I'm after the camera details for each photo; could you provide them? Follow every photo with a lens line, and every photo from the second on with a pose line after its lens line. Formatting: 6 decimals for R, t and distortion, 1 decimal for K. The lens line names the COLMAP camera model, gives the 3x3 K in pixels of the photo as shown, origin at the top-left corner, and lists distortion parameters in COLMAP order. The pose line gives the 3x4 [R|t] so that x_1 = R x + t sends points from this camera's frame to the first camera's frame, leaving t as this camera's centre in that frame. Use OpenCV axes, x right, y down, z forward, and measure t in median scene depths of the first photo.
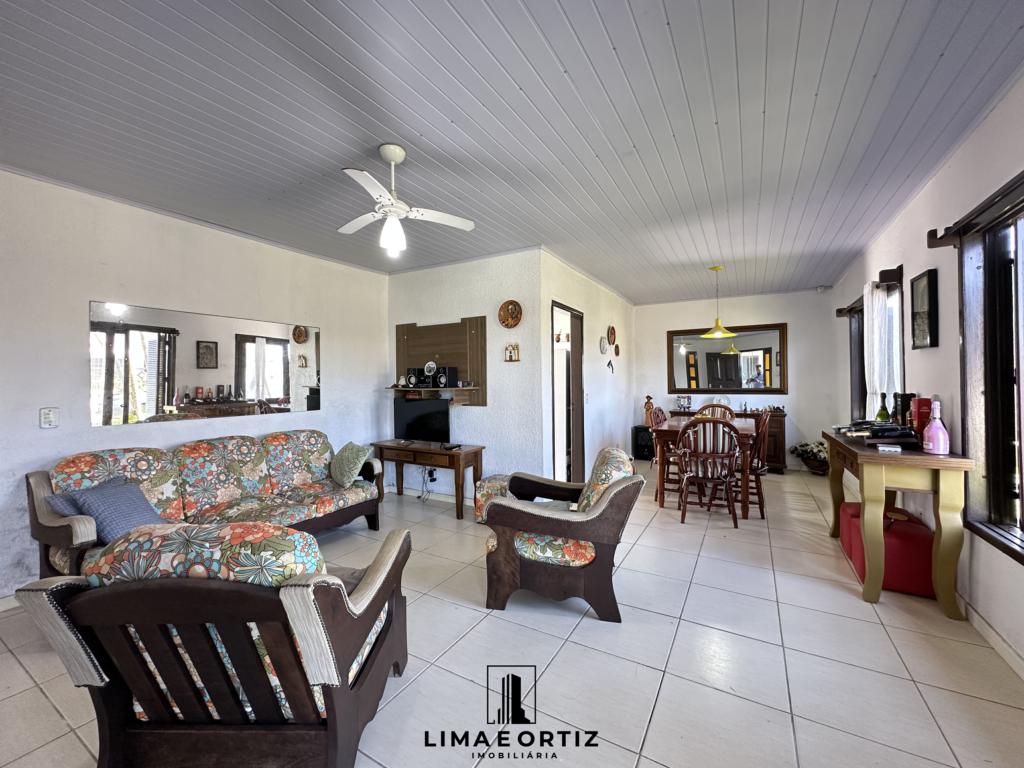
lens RADIAL K [[408.2, 0, 512.0], [0, 408.2, 381.9], [0, 0, 1]] dist [-0.001552, 0.000308]
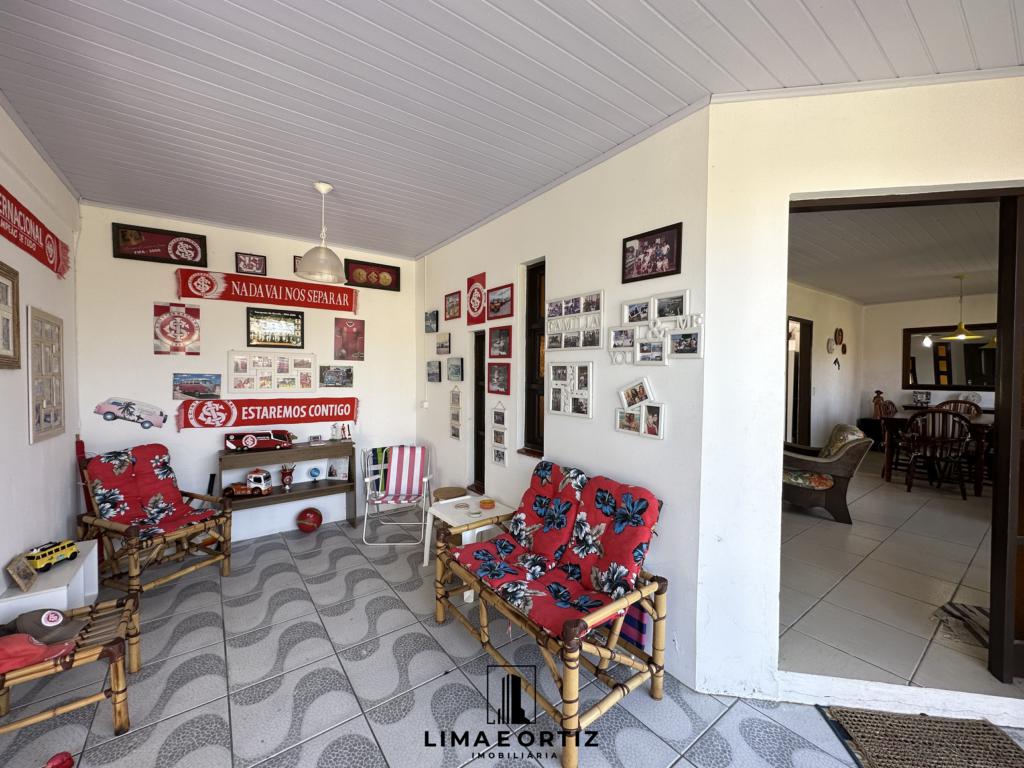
lens RADIAL K [[411.8, 0, 512.4], [0, 411.8, 383.2], [0, 0, 1]] dist [-0.003089, 0.000174]
pose [[0.918595, 0.021788, -0.394600, -0.134833], [-0.010143, 0.999450, 0.031573, -0.010720], [0.395071, -0.025000, 0.918310, -0.407141]]
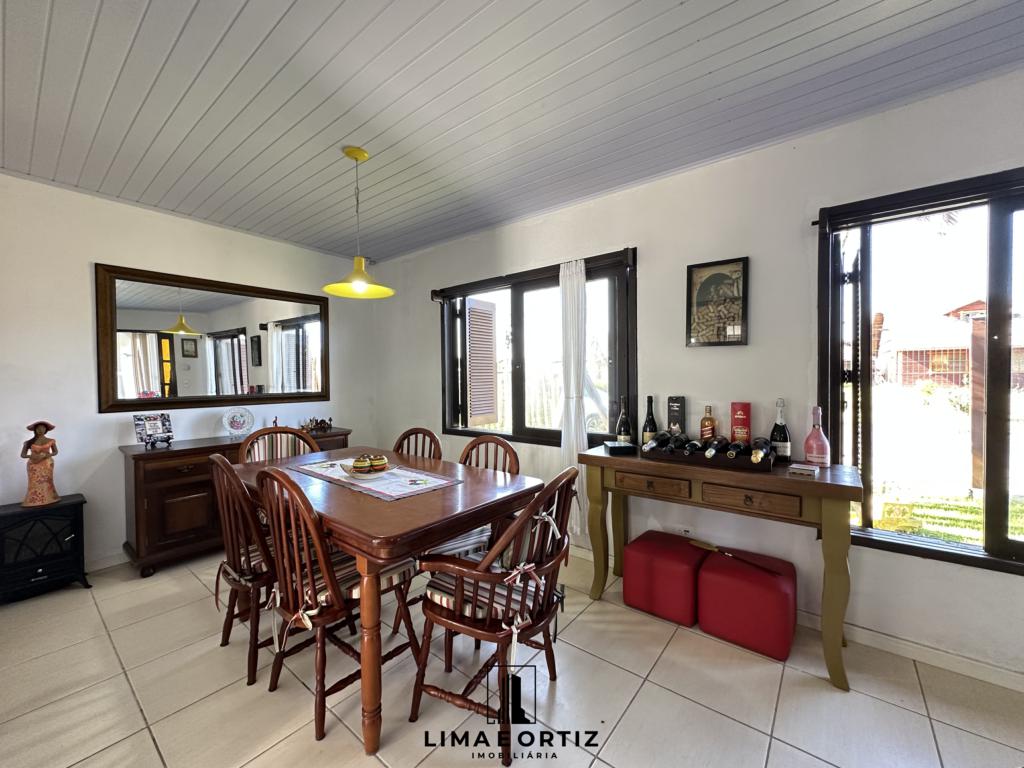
lens RADIAL K [[408.2, 0, 512.0], [0, 408.2, 381.9], [0, 0, 1]] dist [-0.001552, 0.000308]
pose [[0.139341, -0.013177, 0.990157, 0.031992], [-0.002058, 0.999905, 0.013596, -0.010717], [-0.990242, -0.003932, 0.139300, 0.615641]]
